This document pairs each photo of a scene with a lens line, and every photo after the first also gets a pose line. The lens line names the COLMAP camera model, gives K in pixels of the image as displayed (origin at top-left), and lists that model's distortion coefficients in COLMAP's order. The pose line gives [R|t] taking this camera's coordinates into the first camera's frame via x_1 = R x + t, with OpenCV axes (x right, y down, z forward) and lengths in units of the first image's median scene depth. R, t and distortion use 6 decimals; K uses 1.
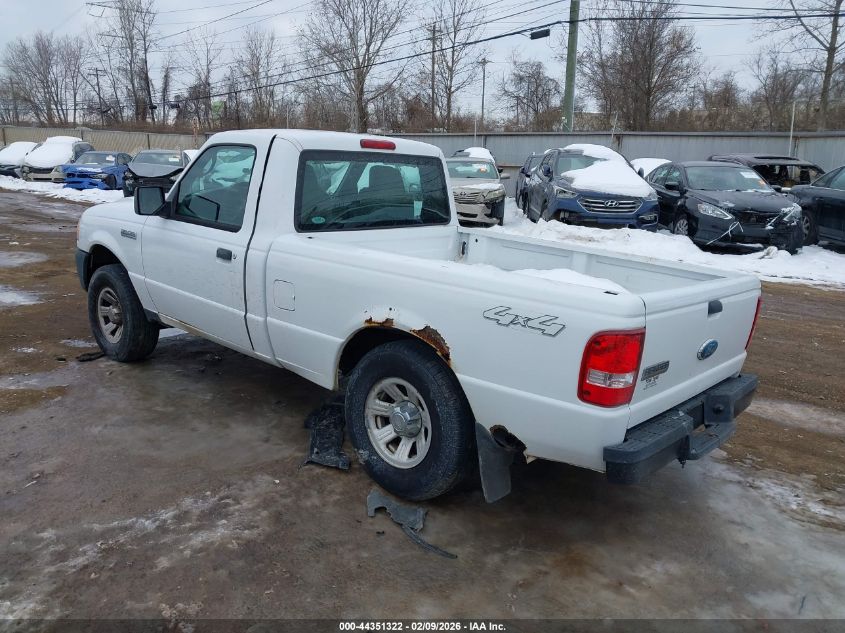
lens RADIAL K [[652.5, 0, 412.0], [0, 652.5, 314.1], [0, 0, 1]] dist [-0.003709, -0.009569]
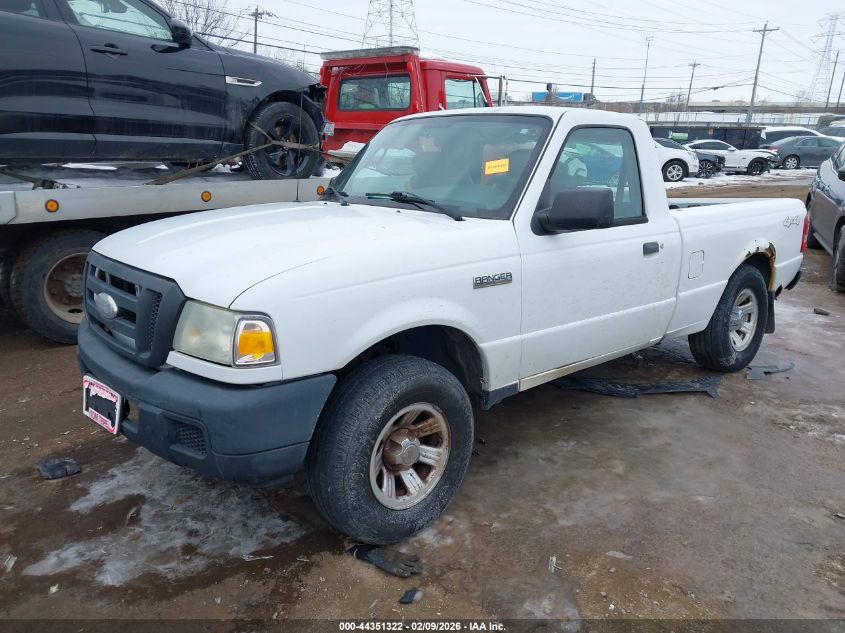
lens RADIAL K [[652.5, 0, 412.0], [0, 652.5, 314.1], [0, 0, 1]] dist [-0.003709, -0.009569]
pose [[0.156759, -0.291645, 0.943594, -1.293616], [0.244107, 0.937205, 0.249117, -0.330486], [-0.956995, 0.191286, 0.218108, 1.201775]]
